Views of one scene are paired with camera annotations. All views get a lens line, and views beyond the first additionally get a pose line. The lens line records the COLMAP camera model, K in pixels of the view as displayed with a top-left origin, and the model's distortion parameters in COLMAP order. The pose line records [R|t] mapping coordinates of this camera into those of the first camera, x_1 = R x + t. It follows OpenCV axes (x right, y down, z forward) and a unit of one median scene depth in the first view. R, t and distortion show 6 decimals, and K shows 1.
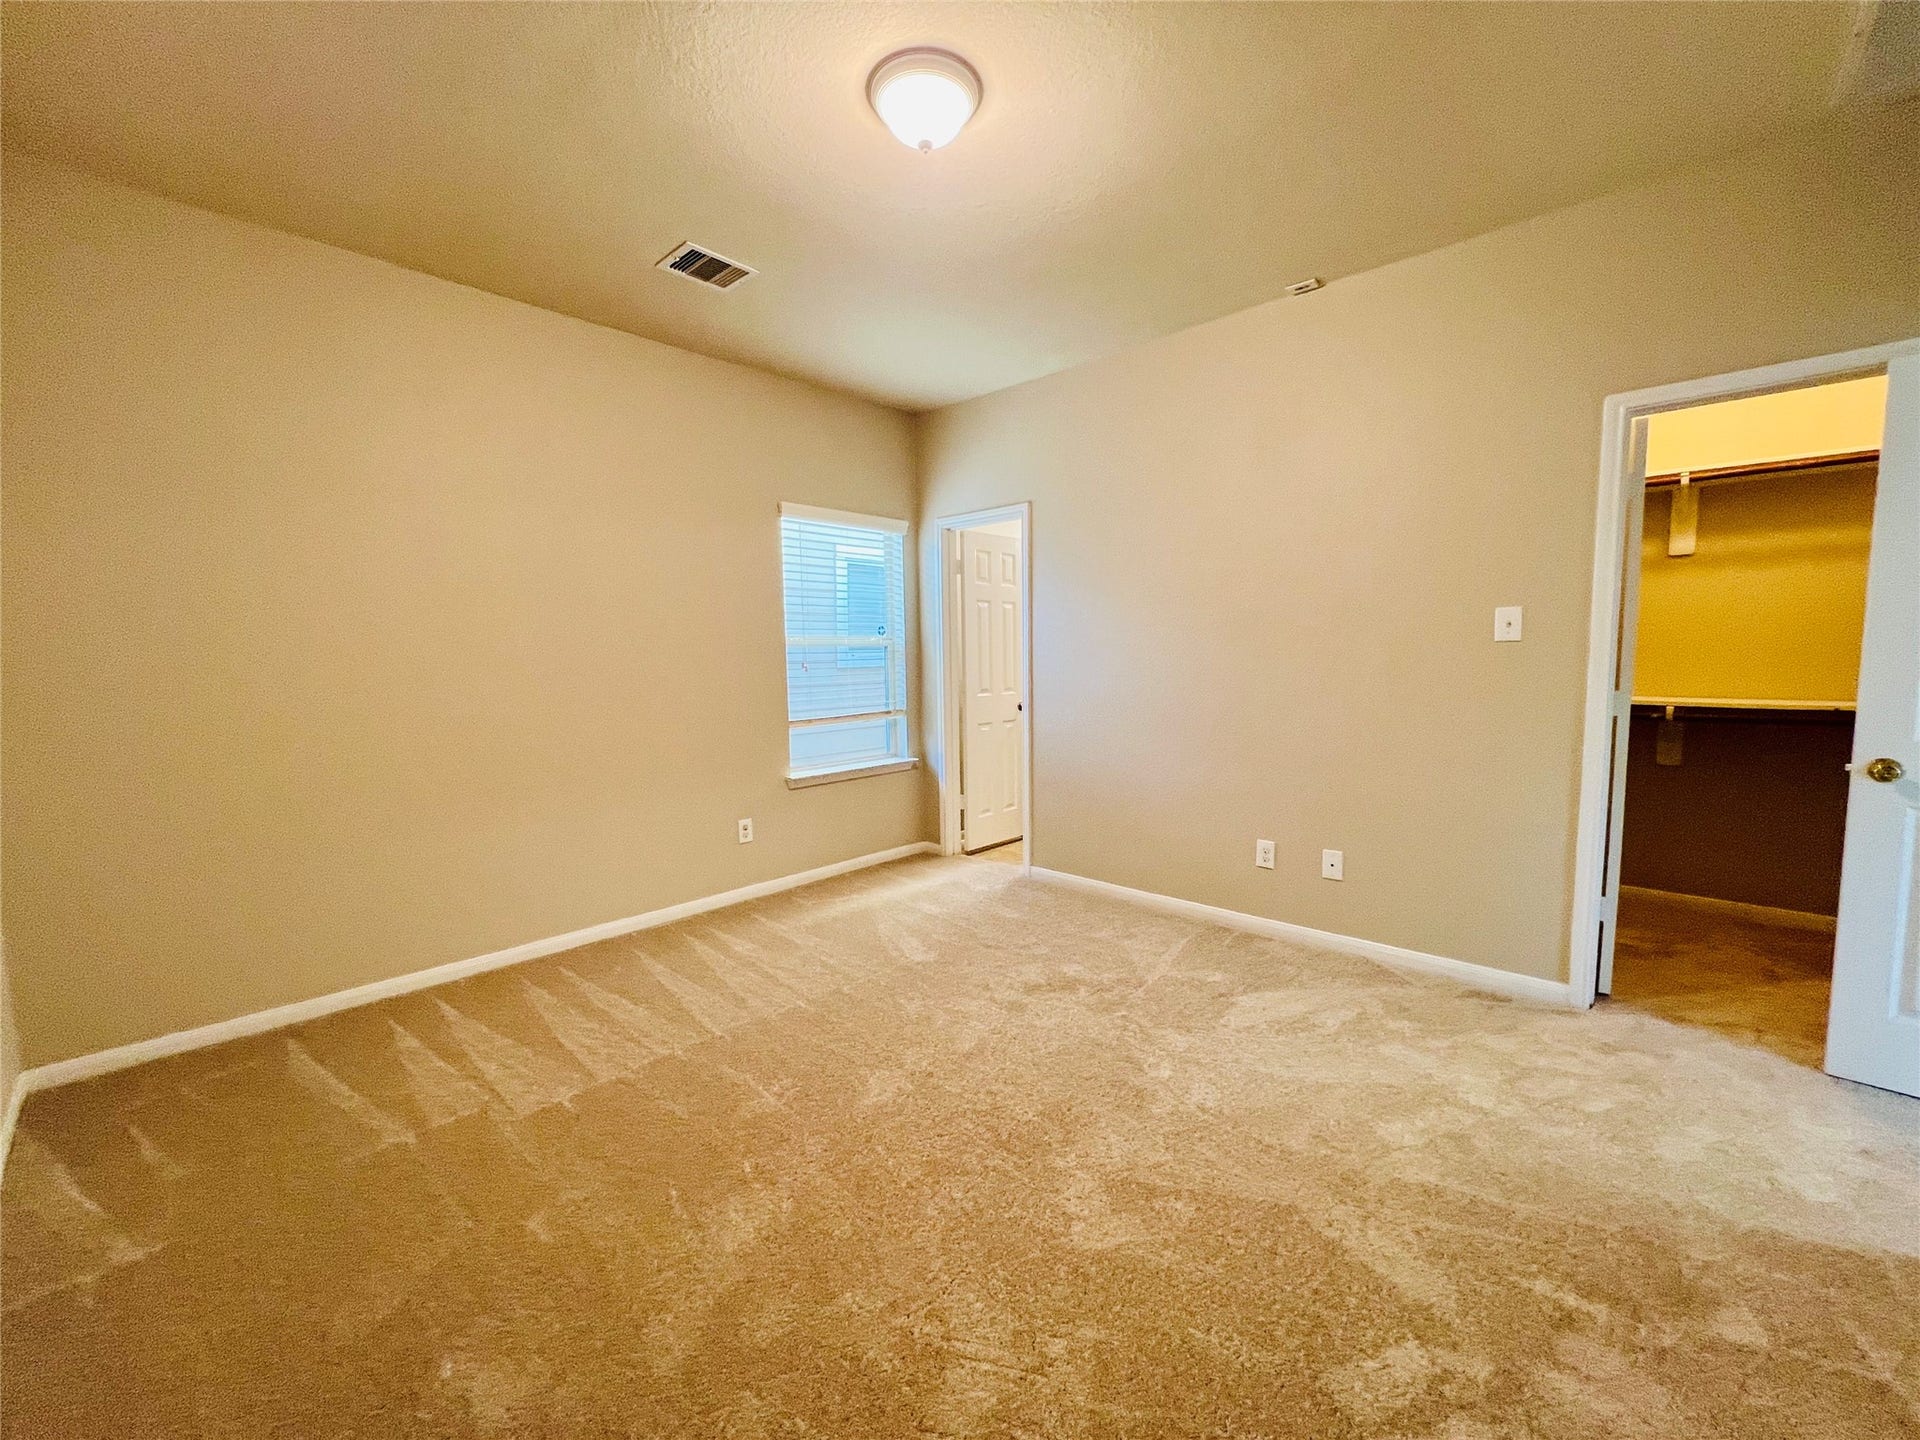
lens RADIAL K [[768.4, 0, 966.2], [0, 768.4, 720.8], [0, 0, 1]] dist [-0.002105, 0.001698]
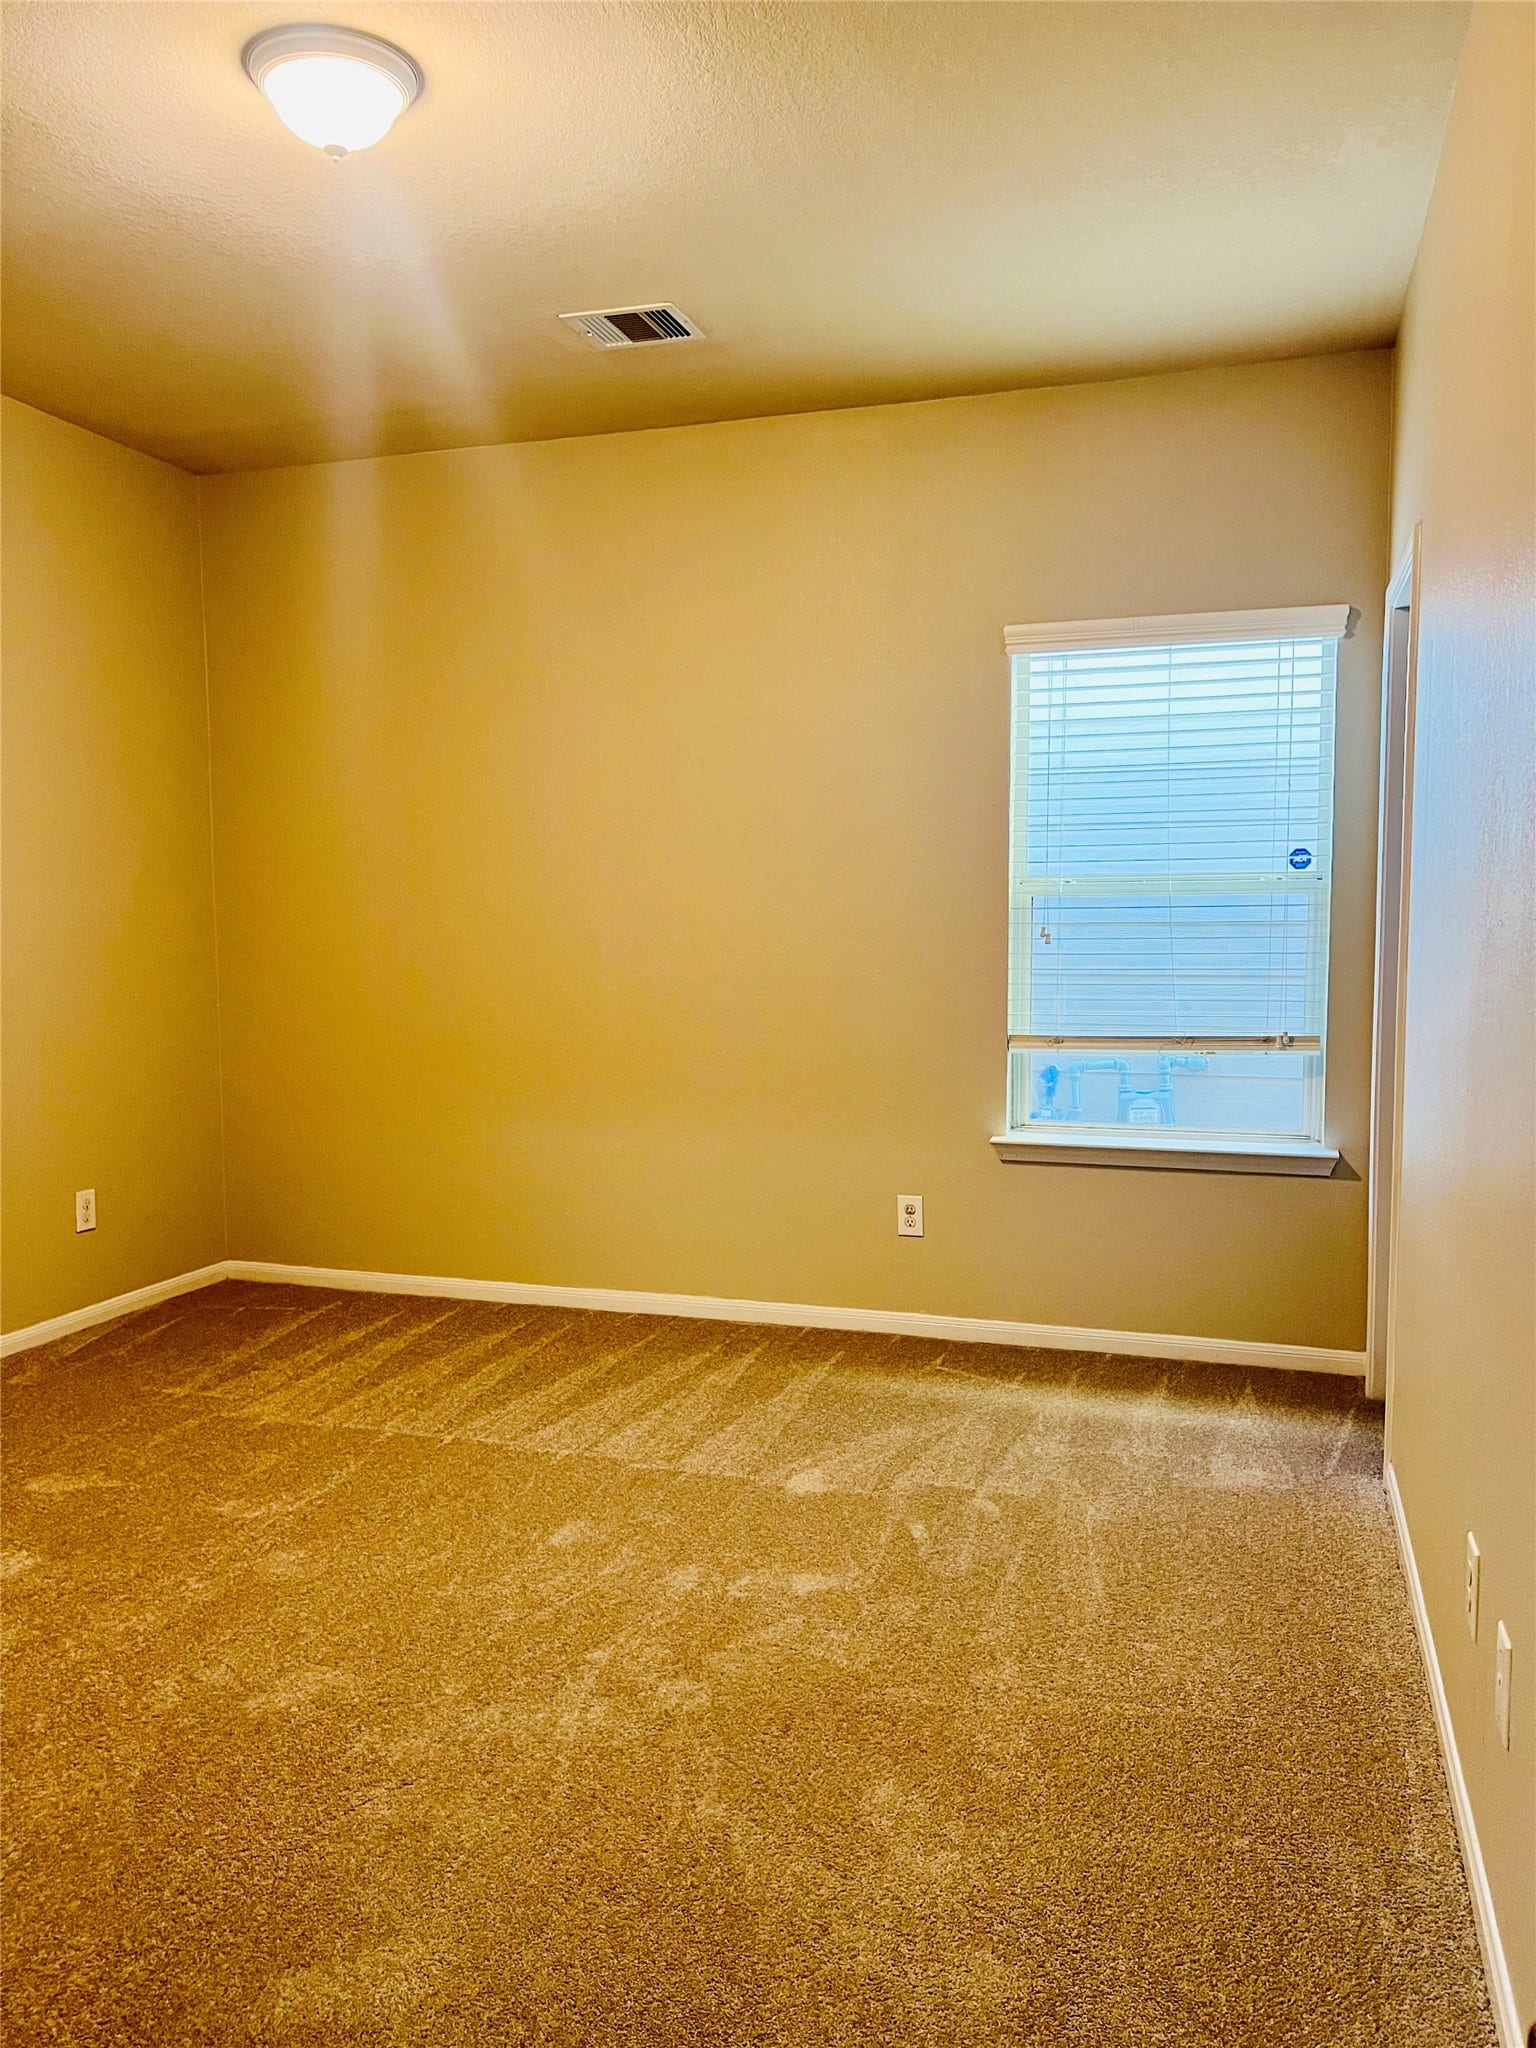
lens RADIAL K [[1529.0, 0, 778.8], [0, 1529.0, 1025.0], [0, 0, 1]] dist [0.042105, -0.040377]
pose [[0.431840, 0.078941, -0.898489, 0.692474], [-0.081576, 0.995498, 0.048257, -0.046974], [0.898254, 0.052456, 0.436336, 0.404535]]
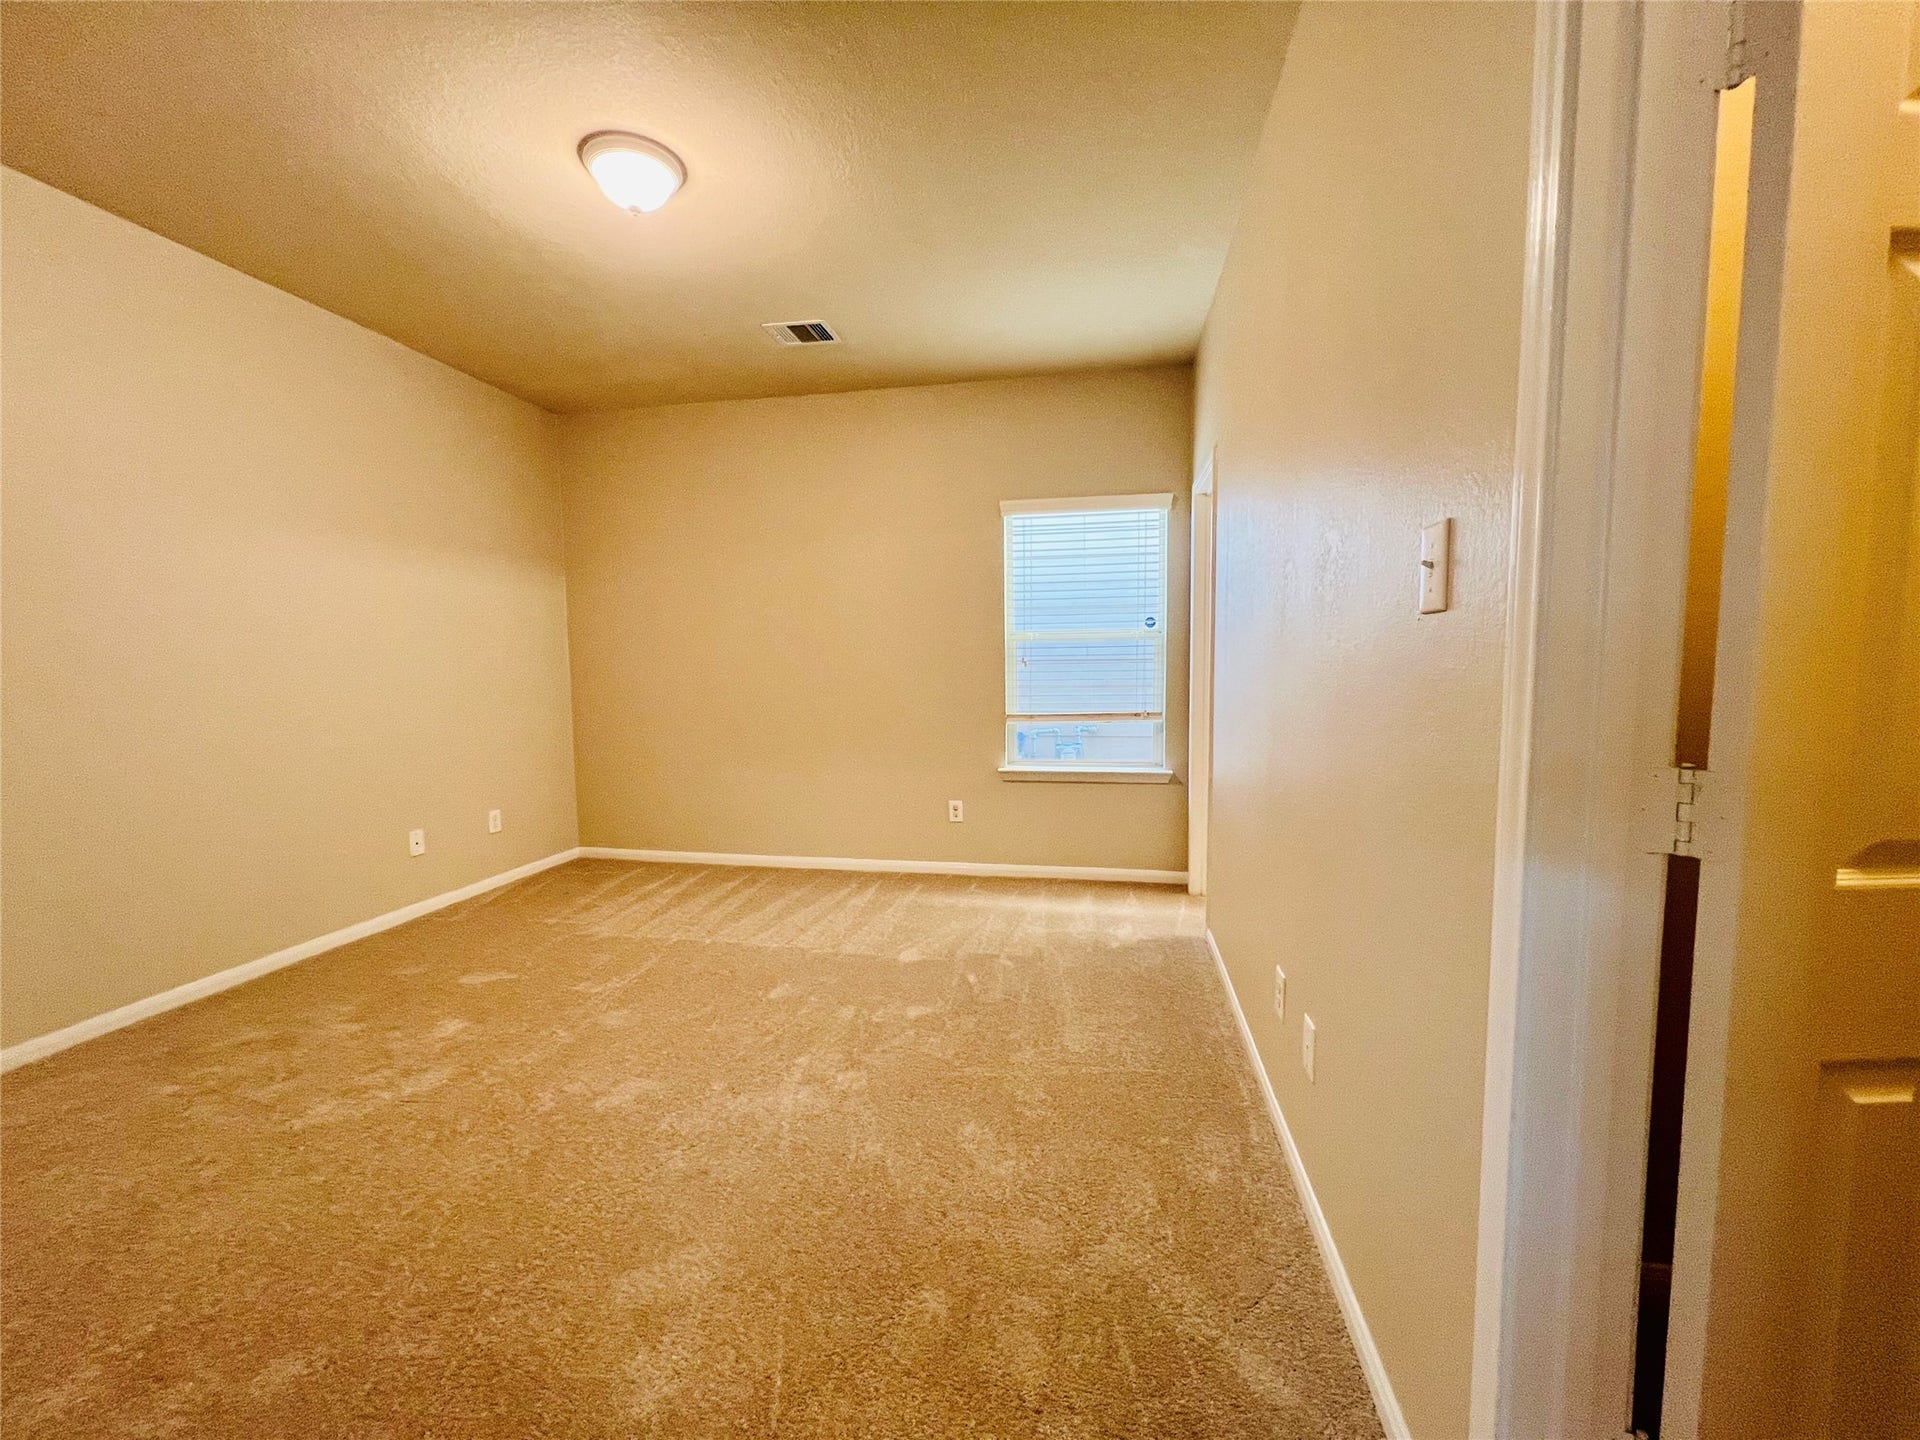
lens RADIAL K [[768.4, 0, 964.1], [0, 768.4, 716.4], [0, 0, 1]] dist [-0.002105, 0.001698]
pose [[0.539406, 0.068190, -0.839280, 0.628853], [-0.070448, 0.996876, 0.035718, -0.030885], [0.839094, 0.039859, 0.542524, 0.412991]]
